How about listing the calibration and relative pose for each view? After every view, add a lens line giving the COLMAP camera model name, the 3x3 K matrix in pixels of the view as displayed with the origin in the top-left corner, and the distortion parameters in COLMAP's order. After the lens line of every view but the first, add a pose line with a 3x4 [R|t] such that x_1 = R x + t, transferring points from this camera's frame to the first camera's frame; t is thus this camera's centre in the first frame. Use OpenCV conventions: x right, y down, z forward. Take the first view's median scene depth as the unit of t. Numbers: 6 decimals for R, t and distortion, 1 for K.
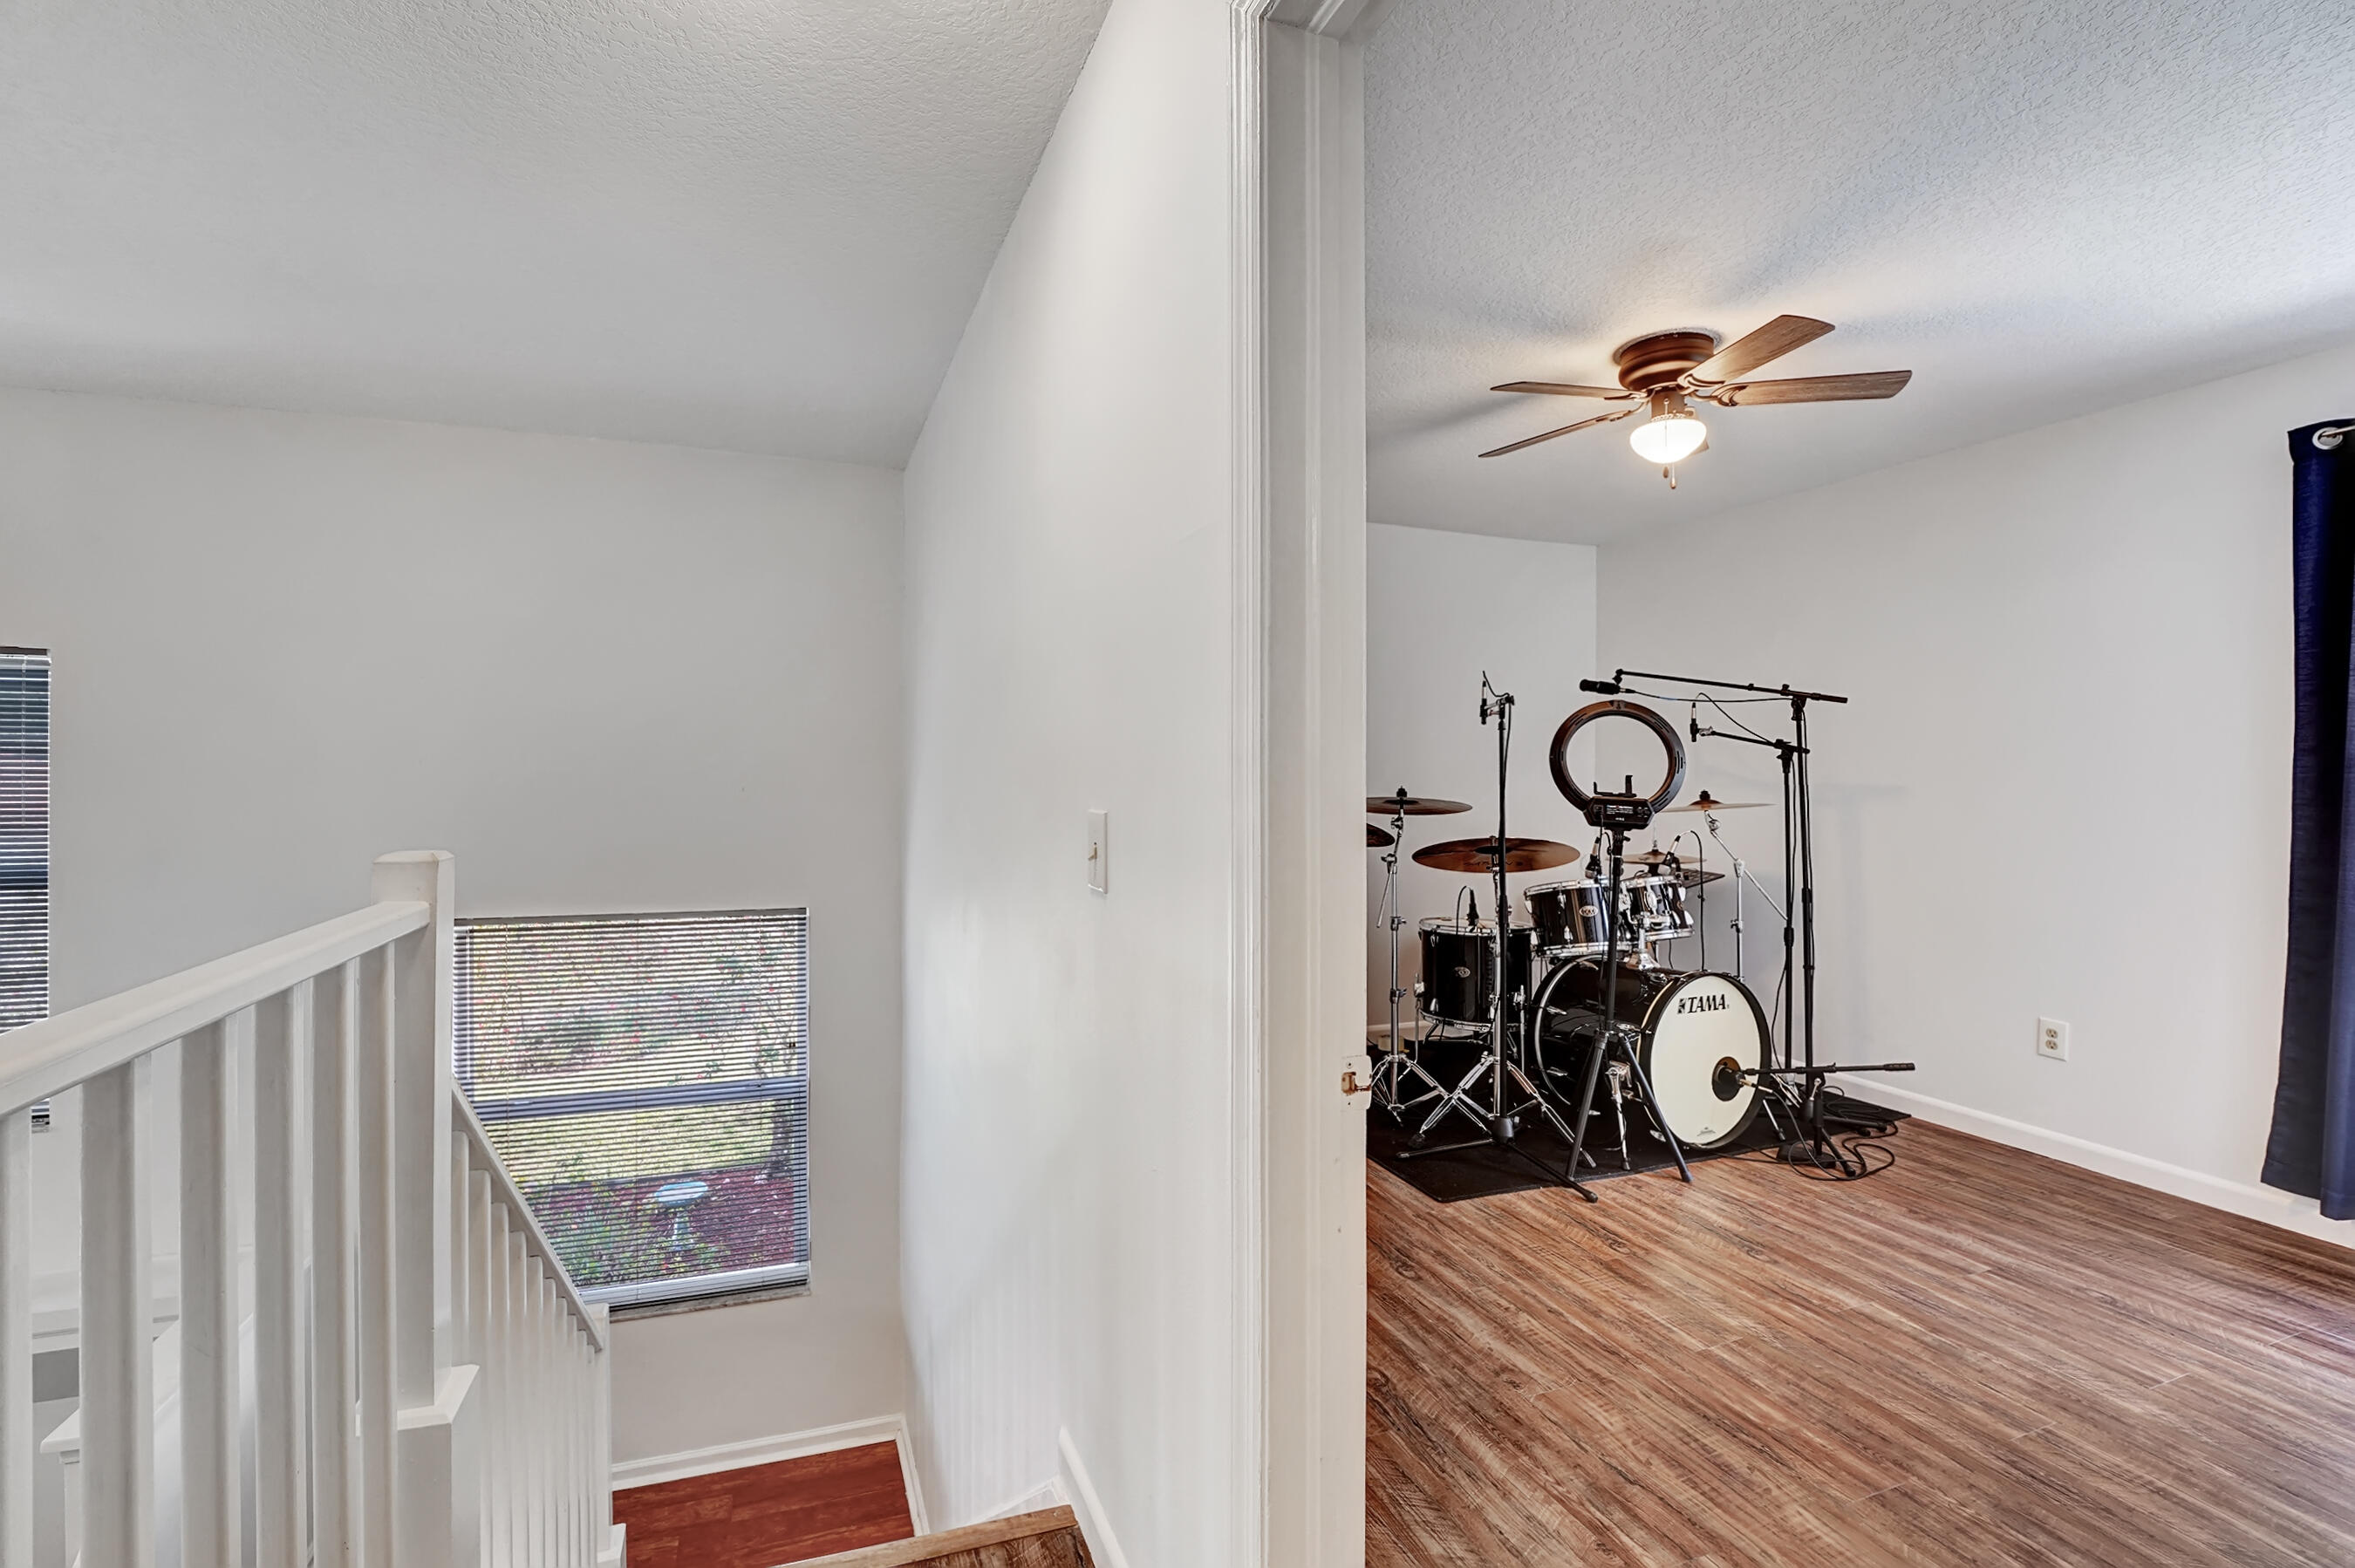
lens RADIAL K [[984.0, 0, 1187.5], [0, 984.0, 782.8], [0, 0, 1]] dist [-0.032282, 0.005208]
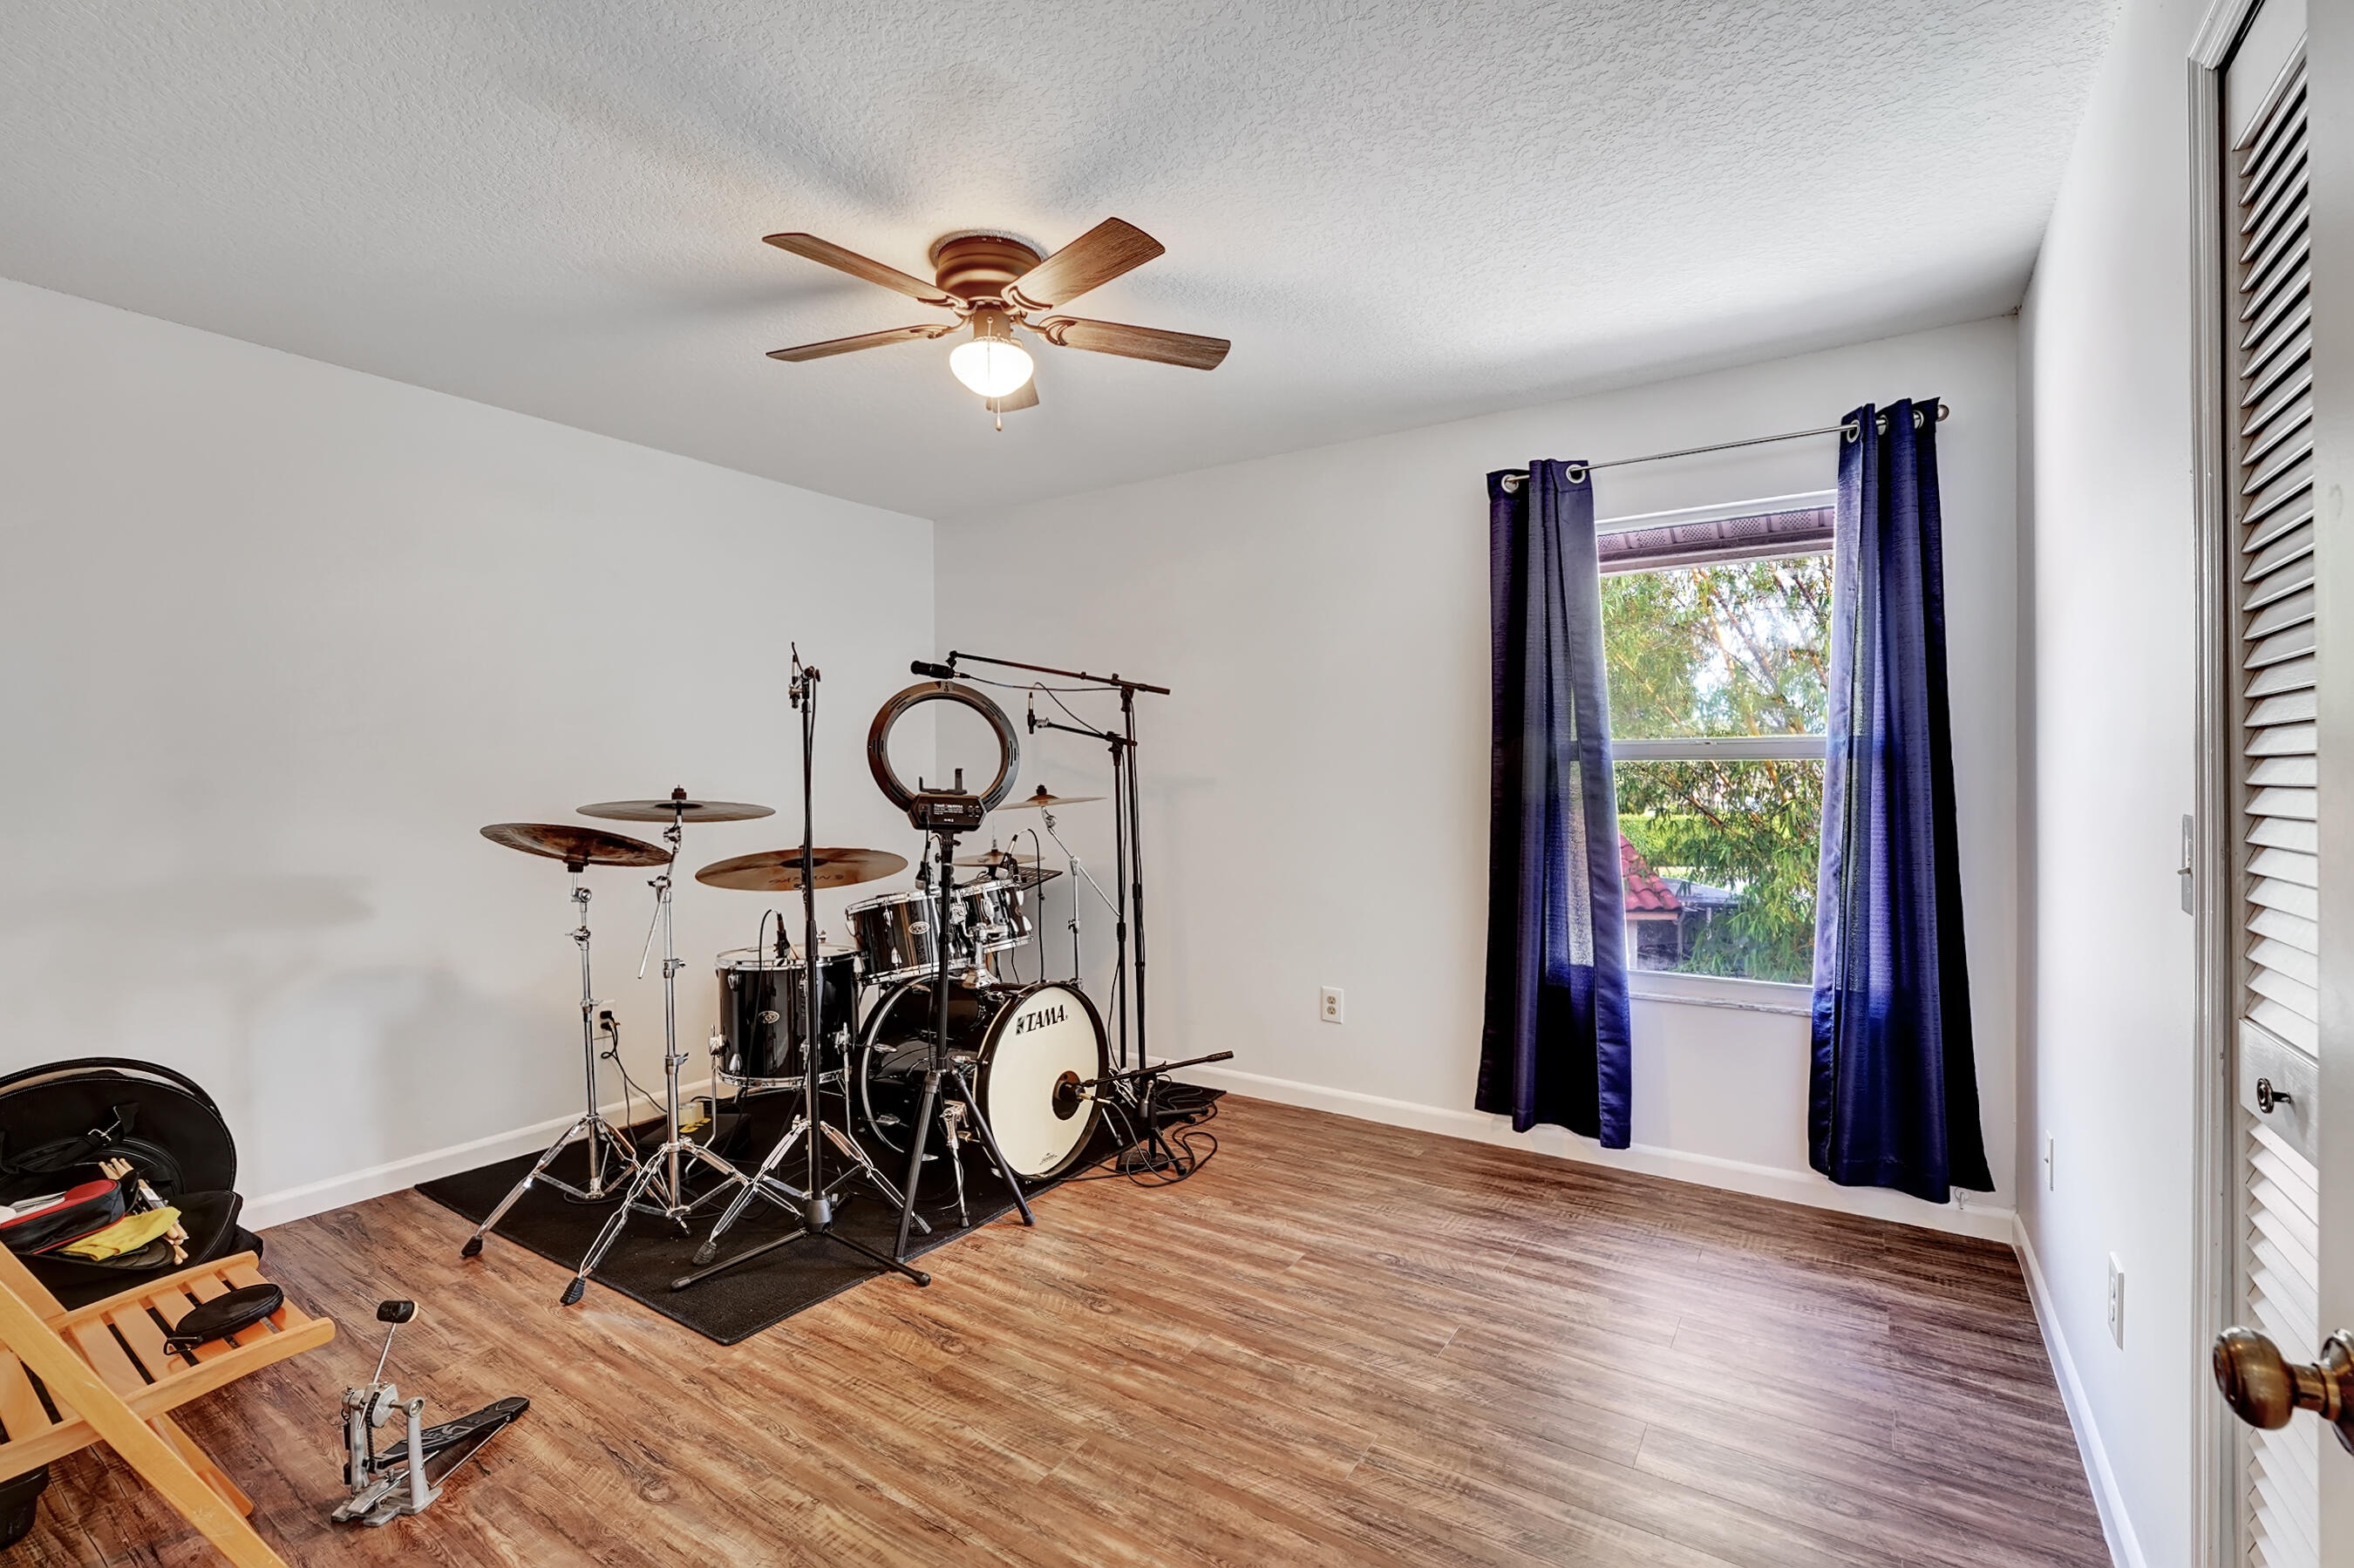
lens RADIAL K [[1043.0, 0, 1182.6], [0, 1043.0, 785.8], [0, 0, 1]] dist [-0.003954, -0.000052]
pose [[0.816198, -0.015950, 0.577552, 0.087599], [0.012191, 0.999872, 0.010385, 0.000068], [-0.577644, -0.001435, 0.816288, 0.145753]]
